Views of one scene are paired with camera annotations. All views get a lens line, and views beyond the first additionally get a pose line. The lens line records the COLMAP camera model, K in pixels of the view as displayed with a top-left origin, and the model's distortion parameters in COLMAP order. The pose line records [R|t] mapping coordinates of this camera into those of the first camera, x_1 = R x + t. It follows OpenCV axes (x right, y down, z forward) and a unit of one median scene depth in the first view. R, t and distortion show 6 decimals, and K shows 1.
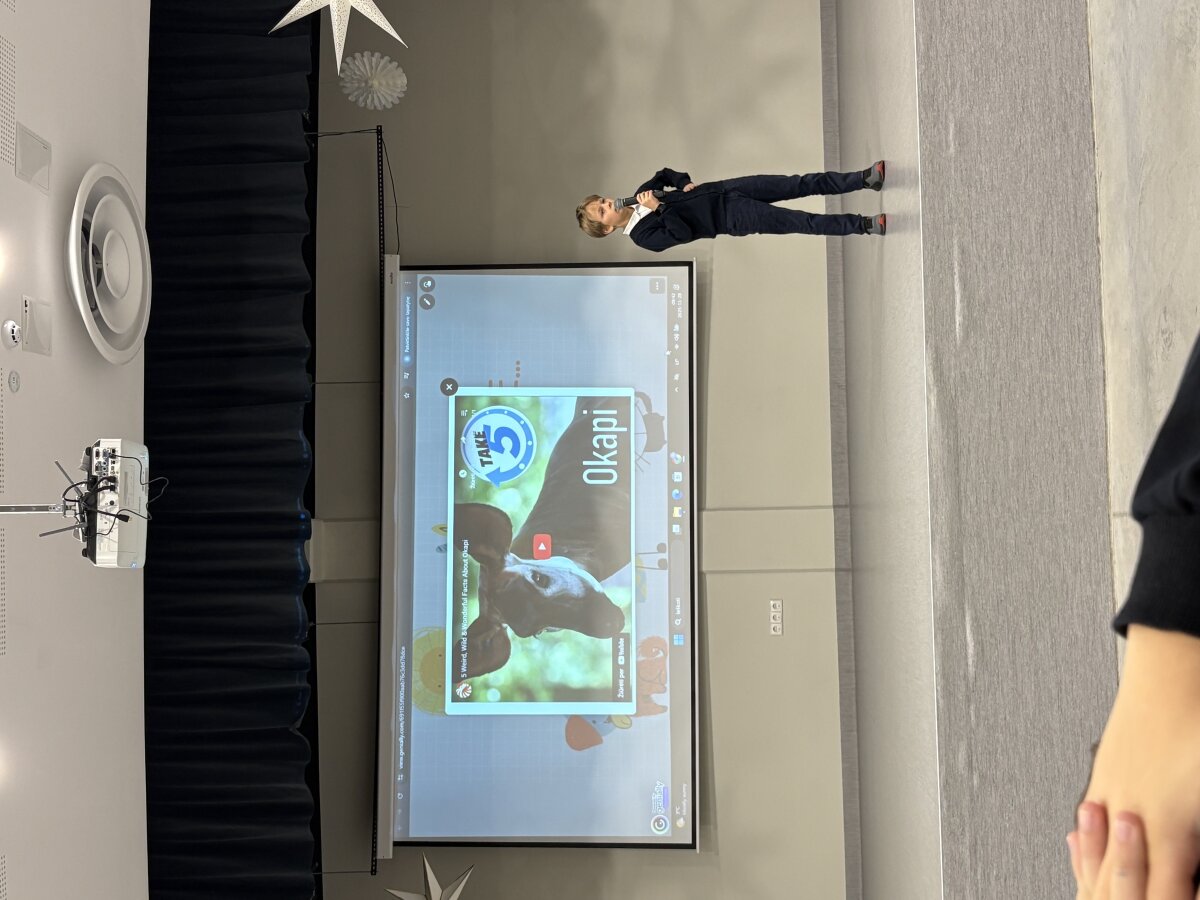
lens RADIAL K [[1648.4, 0, 606.3], [0, 1648.4, 451.6], [0, 0, 1]] dist [0.068604, 0.000000]
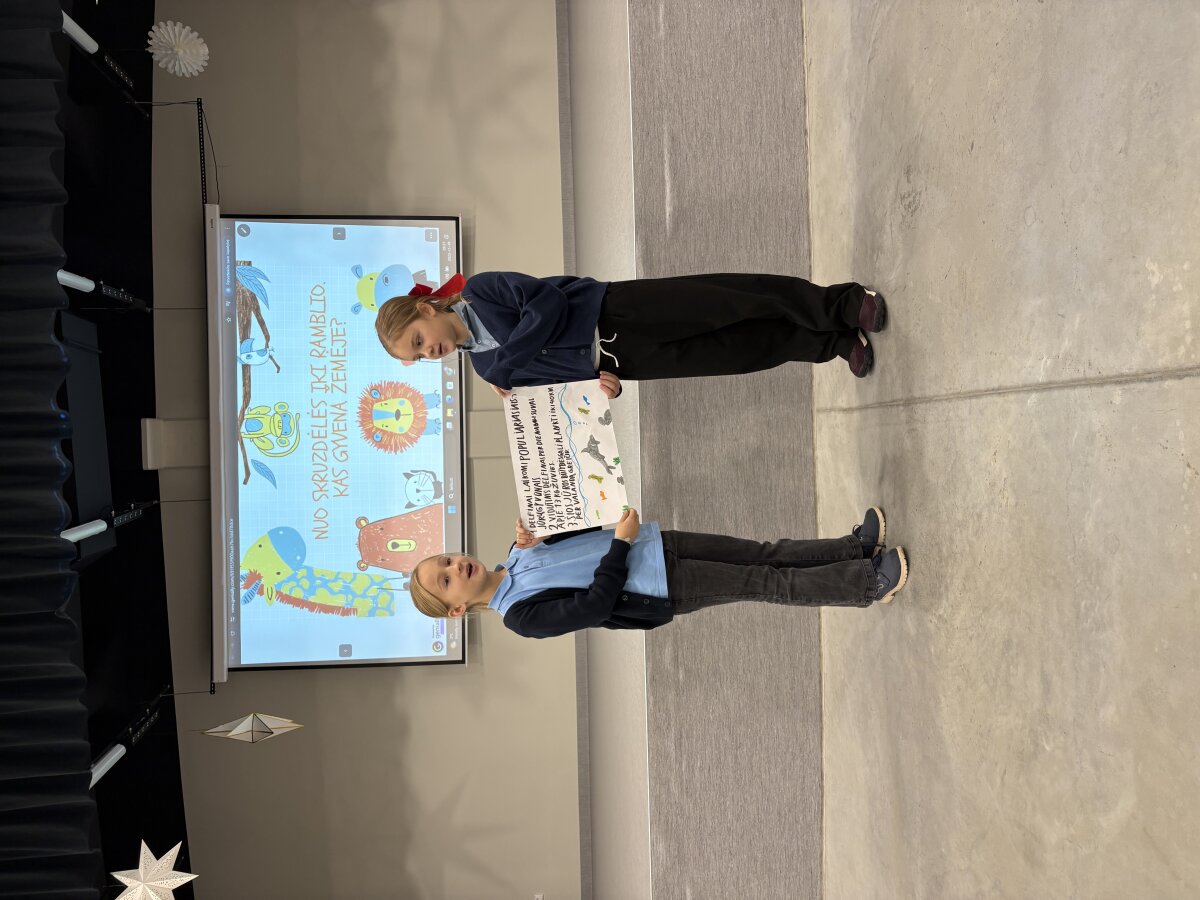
lens RADIAL K [[901.6, 0, 607.2], [0, 901.6, 456.1], [0, 0, 1]] dist [0.048809, -0.045704]
pose [[0.987171, -0.011968, 0.159217, 0.089816], [-0.001347, 0.996527, 0.083263, 0.019599], [-0.159660, -0.082409, 0.983726, 0.463783]]
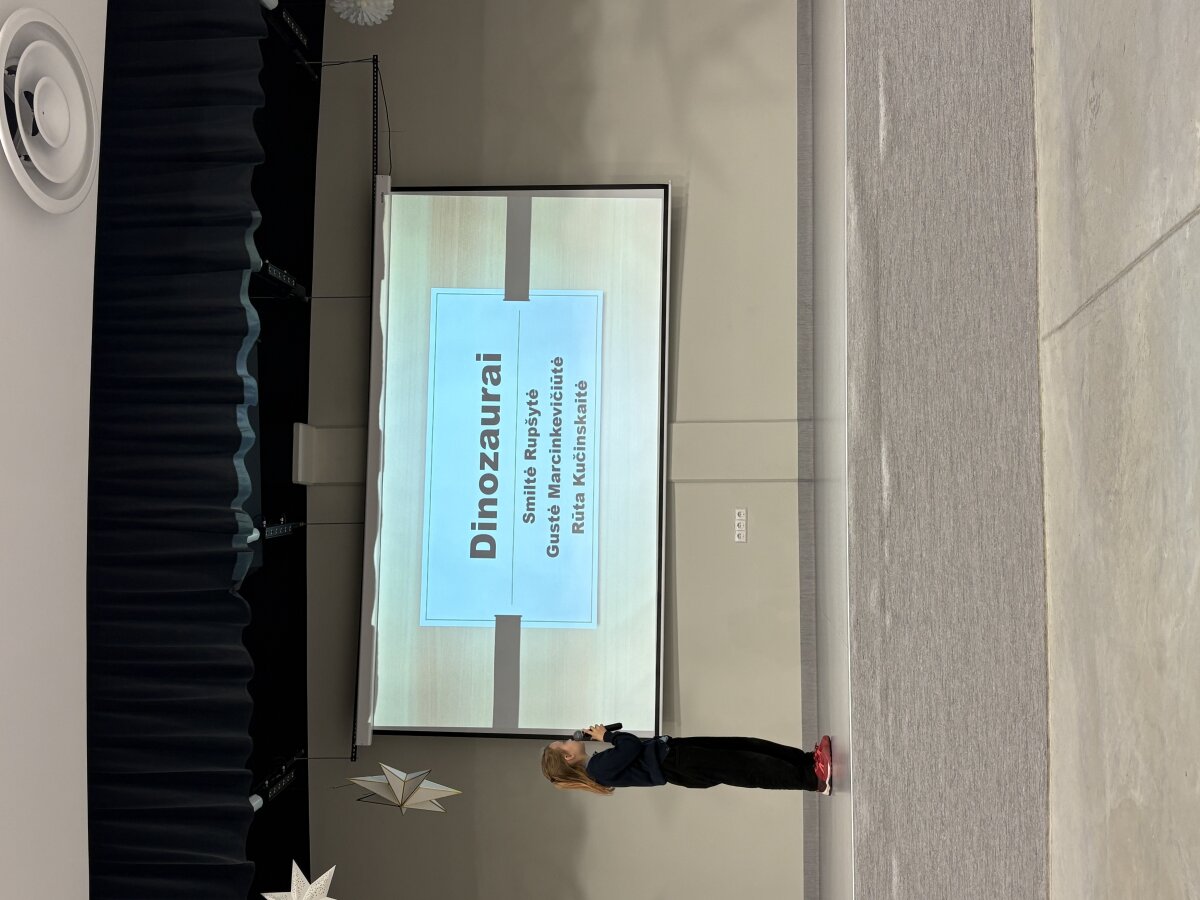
lens RADIAL K [[1399.1, 0, 607.8], [0, 1399.1, 454.6], [0, 0, 1]] dist [0.033776, 0.000000]
pose [[0.999060, 0.018490, -0.039215, 0.090447], [-0.018779, 0.999799, -0.007035, 0.109263], [0.039077, 0.007765, 0.999206, 0.194334]]
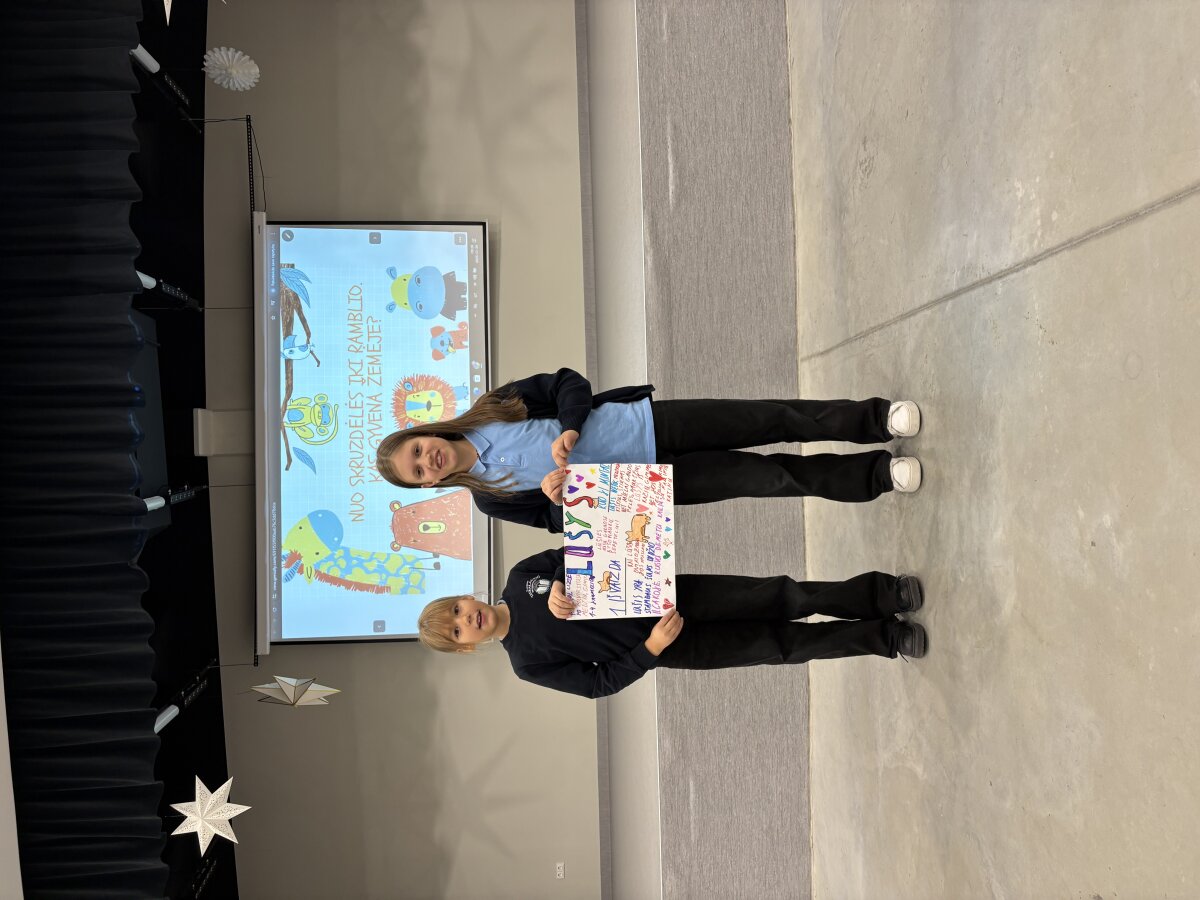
lens RADIAL K [[901.6, 0, 610.3], [0, 901.6, 457.8], [0, 0, 1]] dist [0.048809, -0.045704]
pose [[0.990098, -0.010410, 0.139991, 0.082179], [0.002355, 0.998338, 0.057581, 0.067037], [-0.140358, -0.056681, 0.988477, 0.378778]]
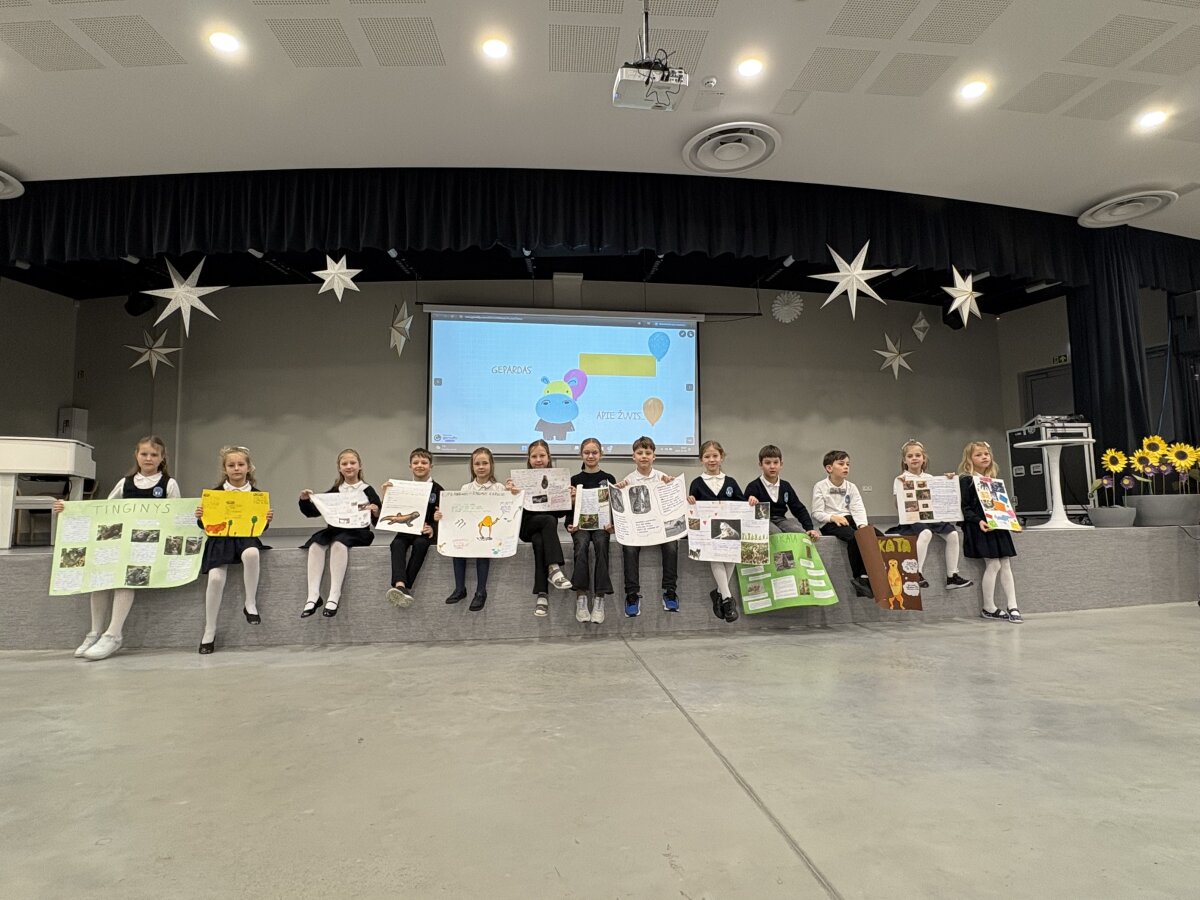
lens RADIAL K [[680.1, 0, 601.7], [0, 680.1, 452.7], [0, 0, 1]] dist [0.000793, 0.001759]
pose [[-0.009856, 0.999896, -0.010533, 0.099511], [-0.998824, -0.010344, -0.047366, 0.096727], [-0.047470, 0.010053, 0.998822, 0.206812]]
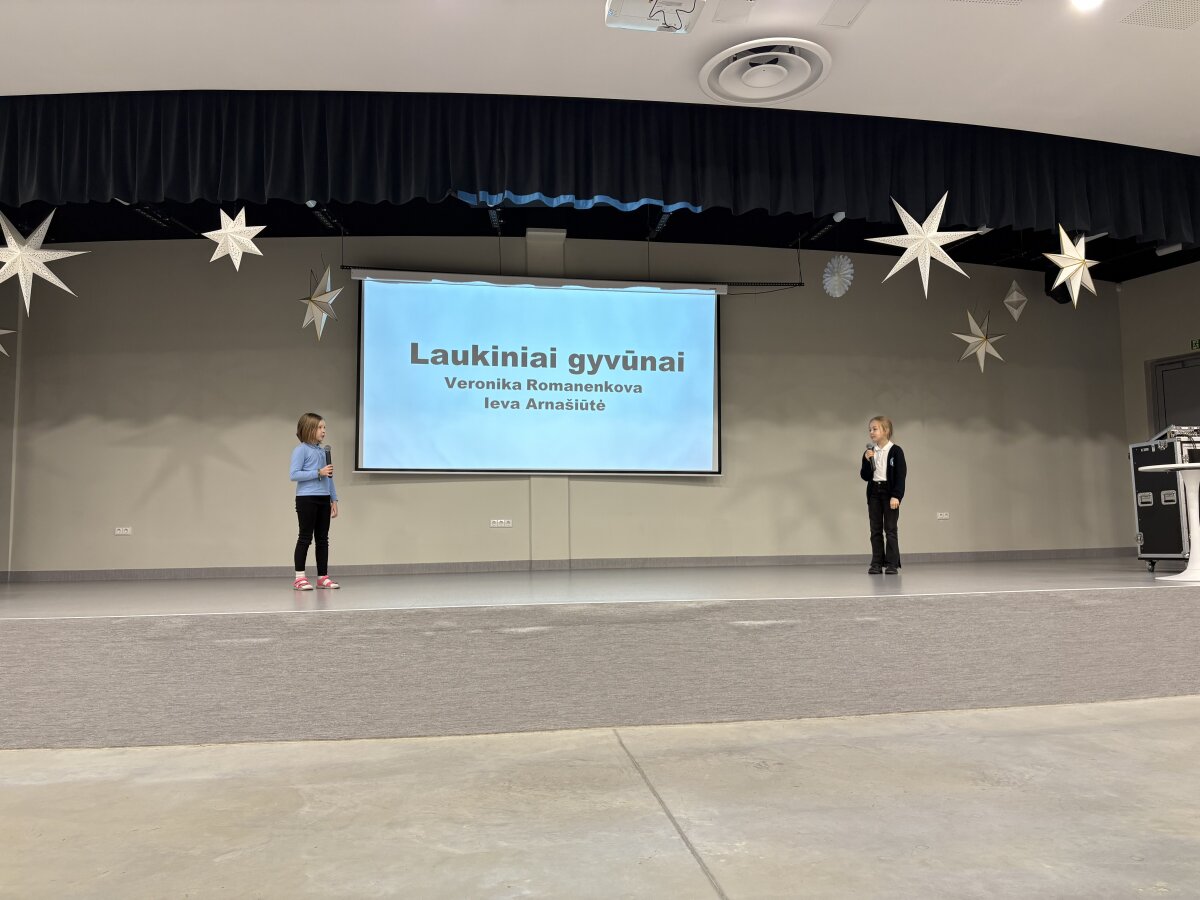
lens RADIAL K [[901.6, 0, 603.5], [0, 901.6, 455.4], [0, 0, 1]] dist [0.048809, -0.045704]
pose [[-0.012982, 0.999898, -0.005889, 0.070577], [-0.998054, -0.013316, -0.060921, 0.095049], [-0.060993, 0.005087, 0.998125, 0.208706]]
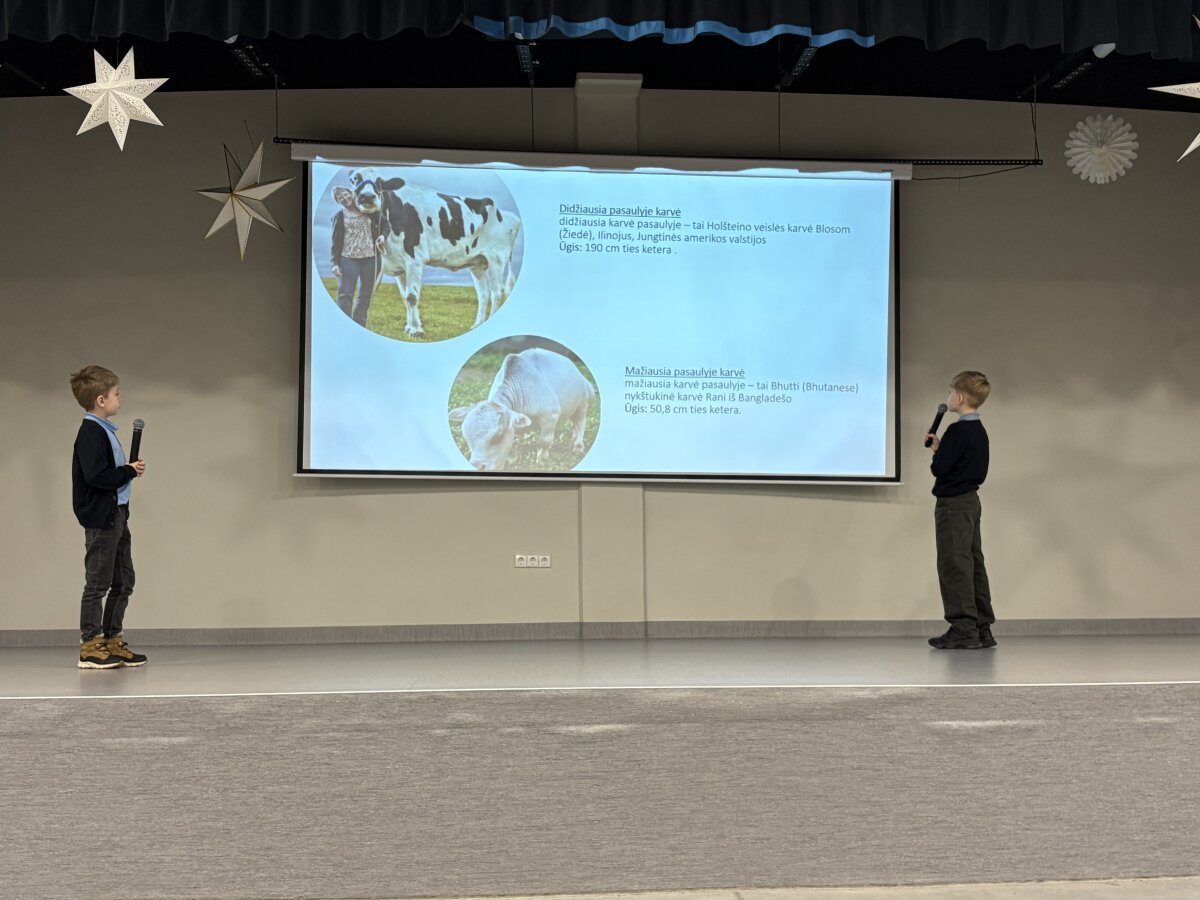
lens RADIAL K [[1533.6, 0, 604.9], [0, 1533.6, 457.2], [0, 0, 1]] dist [0.037932, 0.000000]
pose [[-0.016638, 0.999861, -0.001032, 0.072640], [-0.999818, -0.016647, -0.009318, 0.115903], [-0.009334, 0.000877, 0.999956, 0.171963]]
